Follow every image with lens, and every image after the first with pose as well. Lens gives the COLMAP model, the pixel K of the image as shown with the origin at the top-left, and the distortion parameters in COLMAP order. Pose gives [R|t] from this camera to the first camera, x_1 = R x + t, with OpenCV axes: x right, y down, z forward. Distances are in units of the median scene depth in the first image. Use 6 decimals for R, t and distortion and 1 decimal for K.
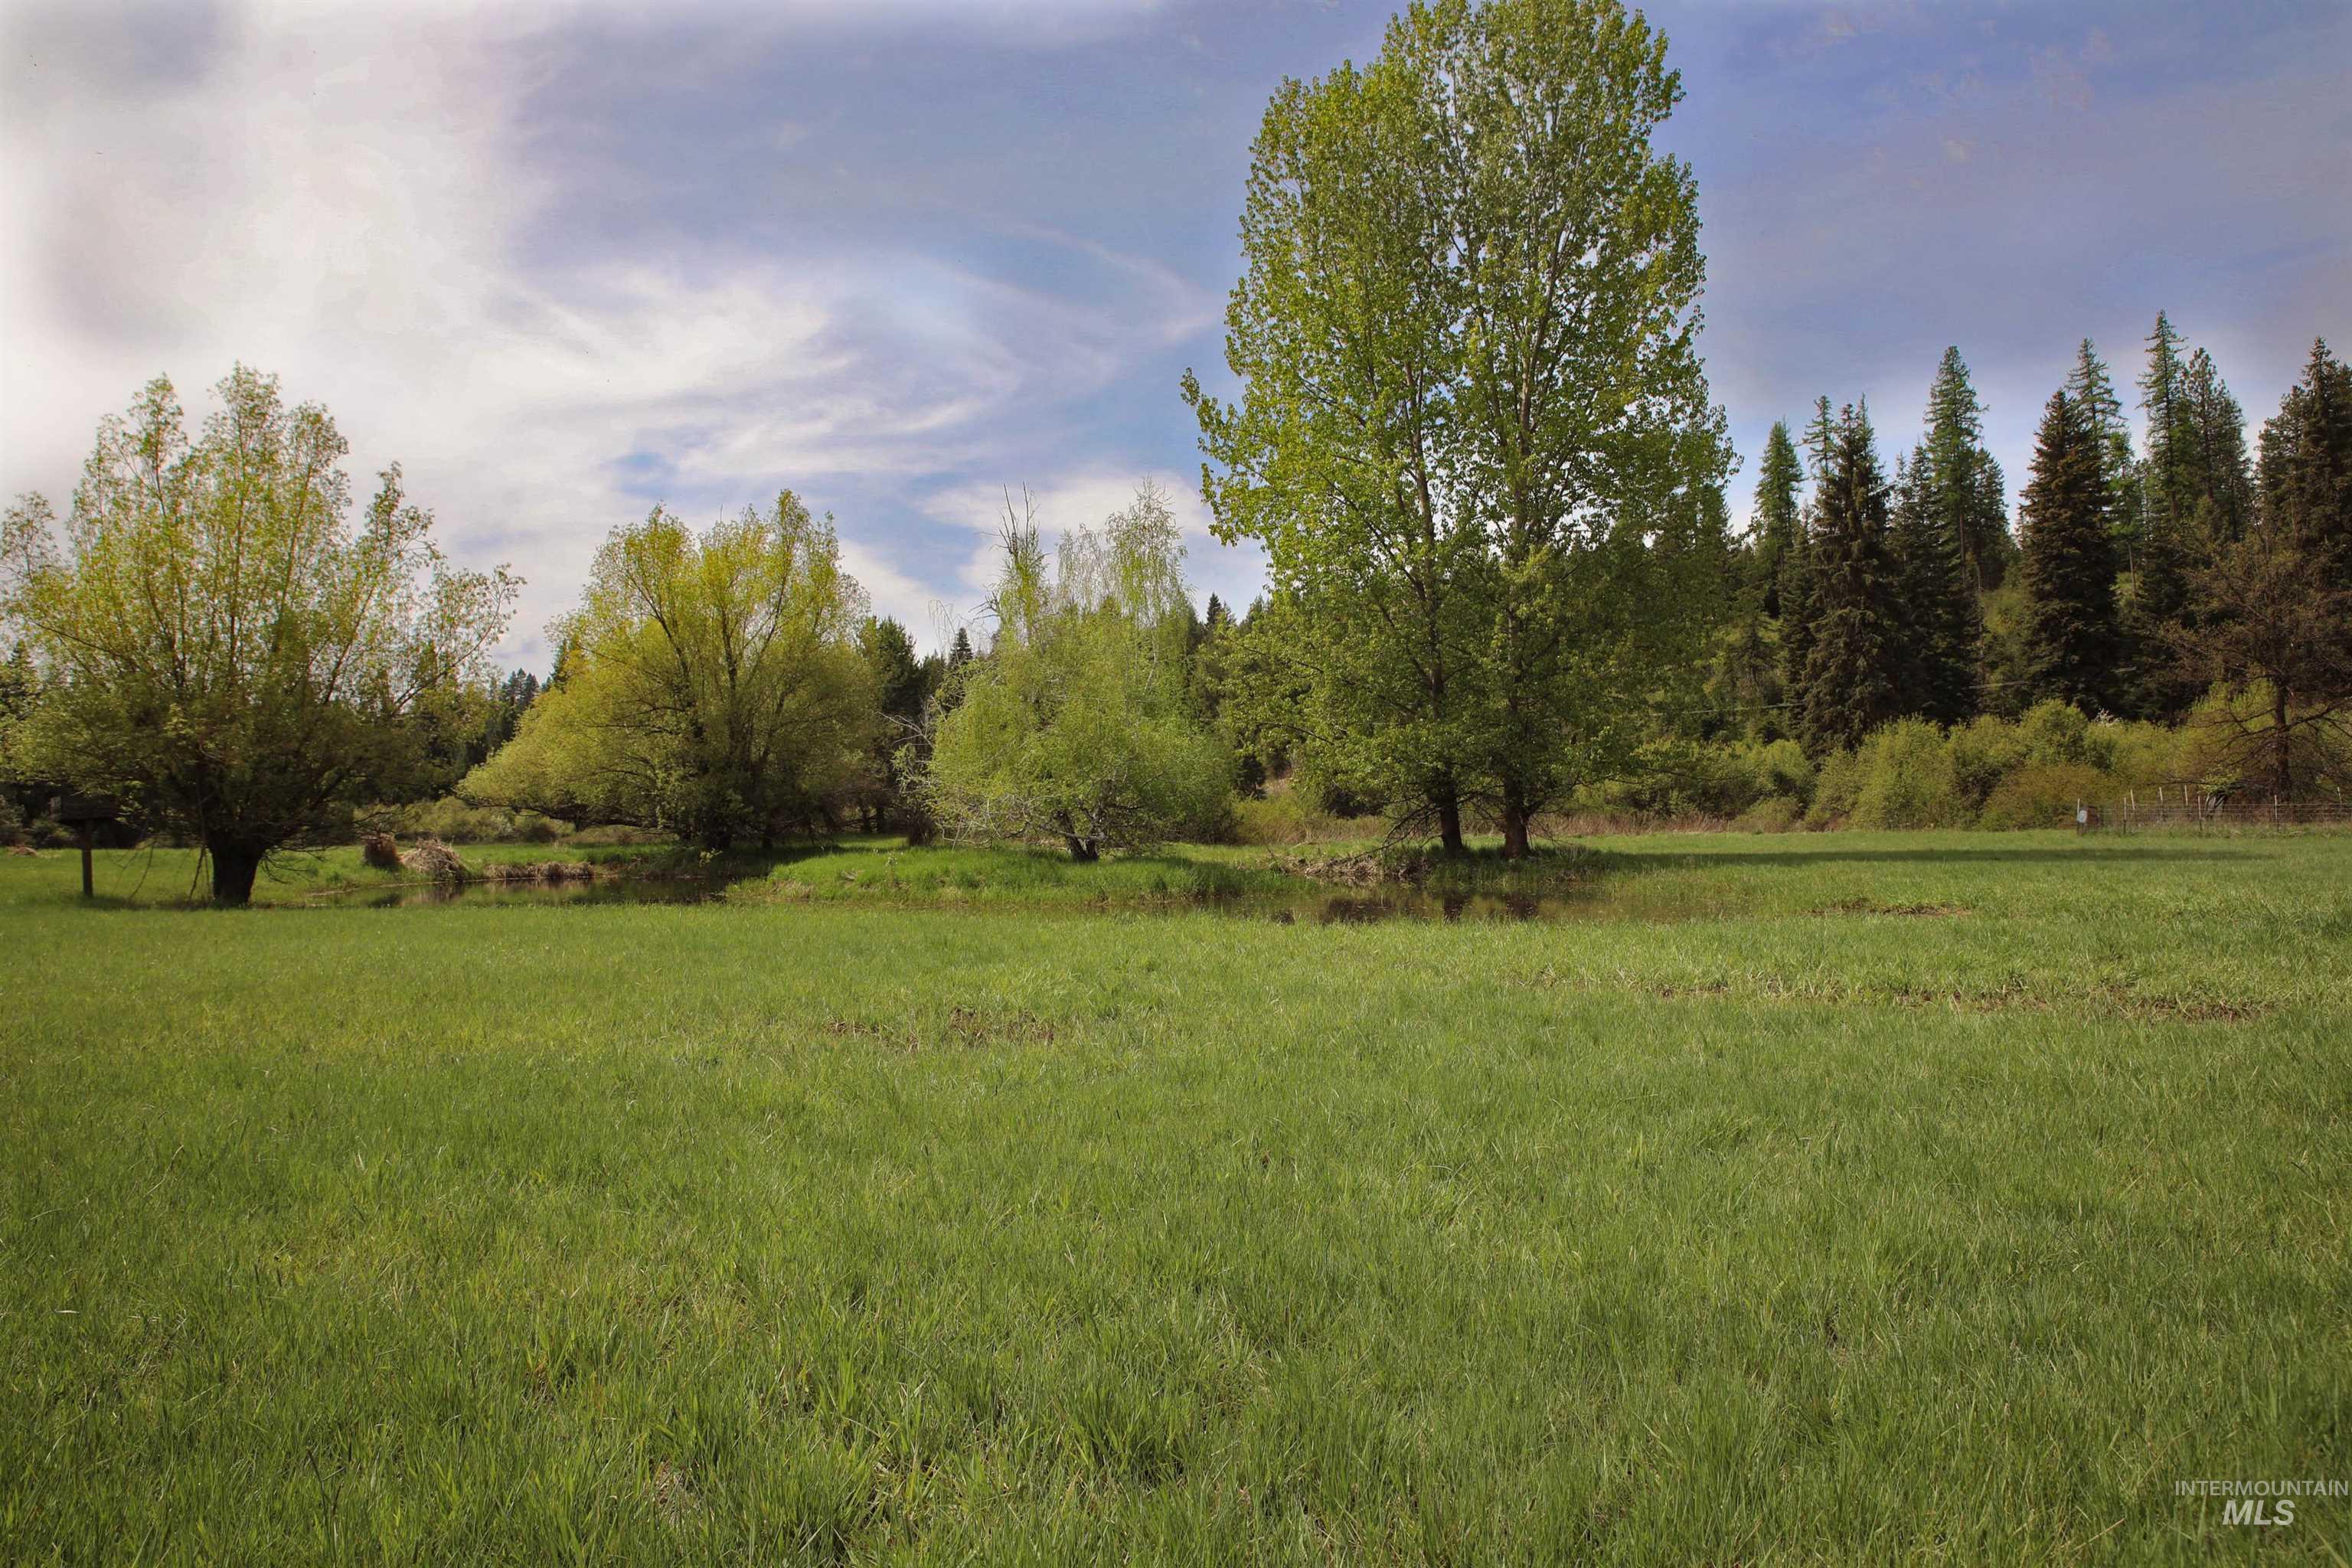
lens RADIAL K [[1656.5, 0, 1176.0], [0, 1656.5, 784.0], [0, 0, 1]] dist [-0.123652, 0.097321]
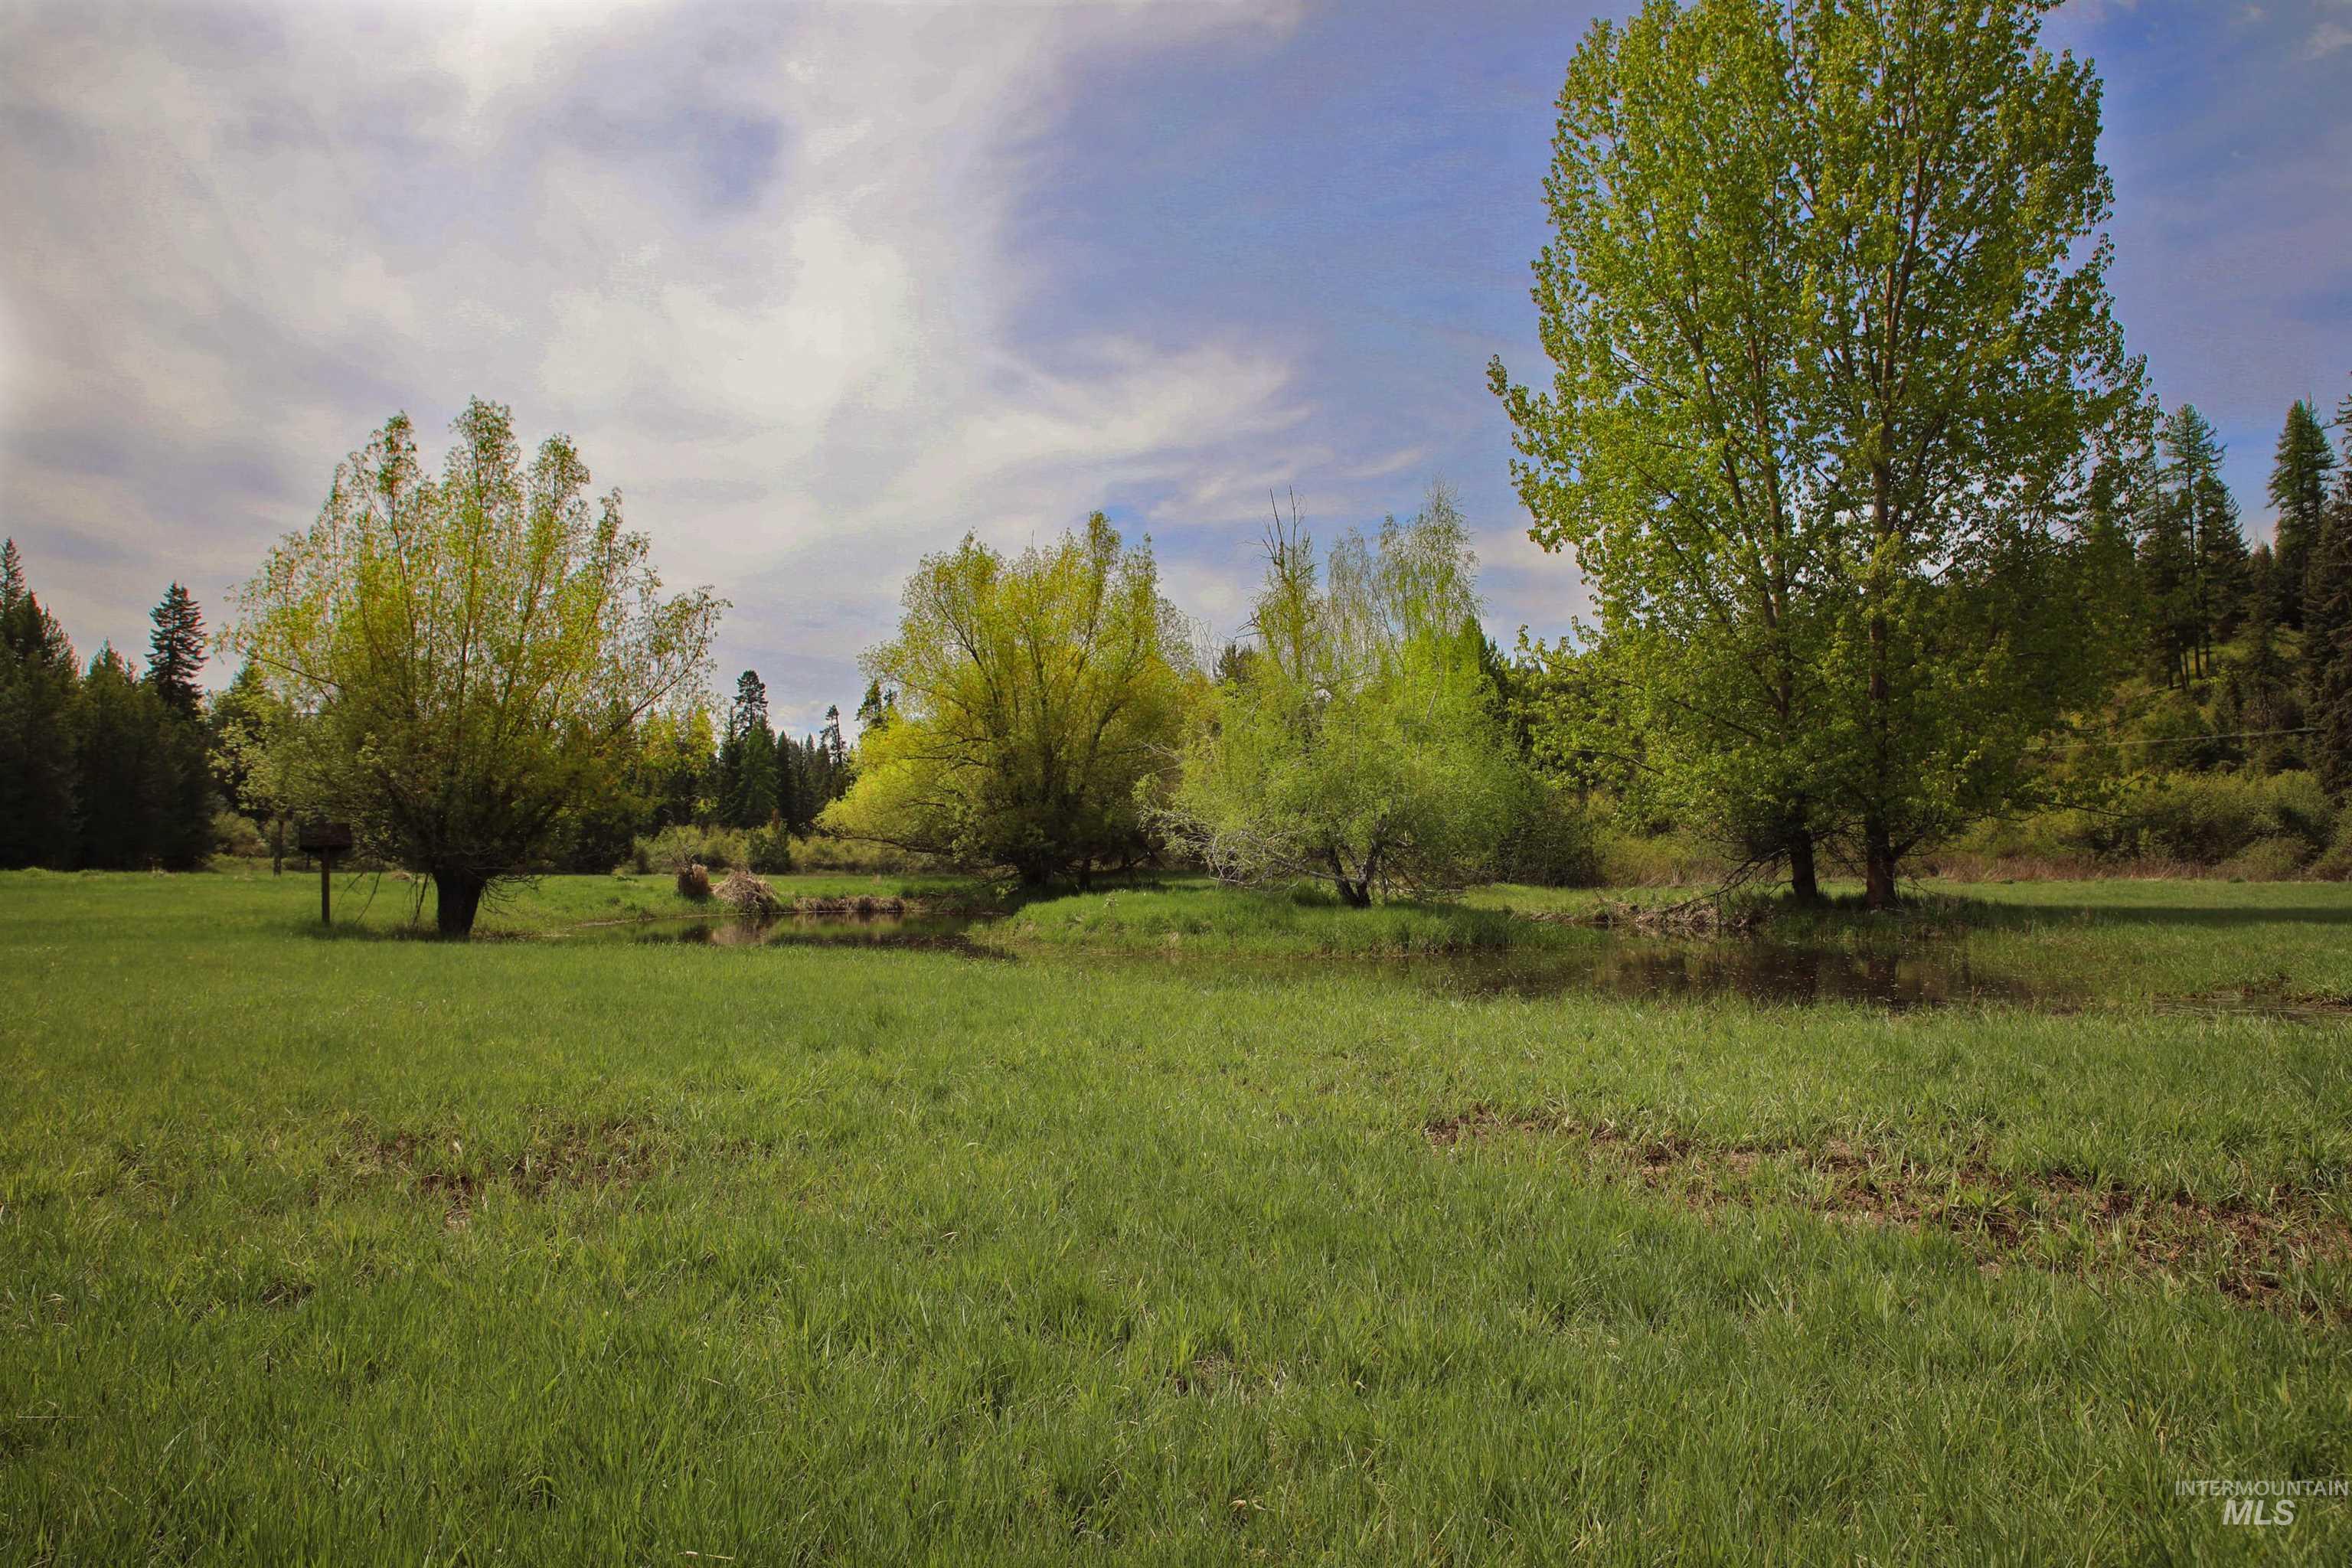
lens RADIAL K [[1656.5, 0, 1176.0], [0, 1656.5, 784.0], [0, 0, 1]] dist [-0.123652, 0.097321]
pose [[0.962541, -0.001182, -0.271133, 0.082697], [-0.004634, 0.999773, -0.020810, 0.000248], [0.271096, 0.021287, 0.962317, 0.100181]]
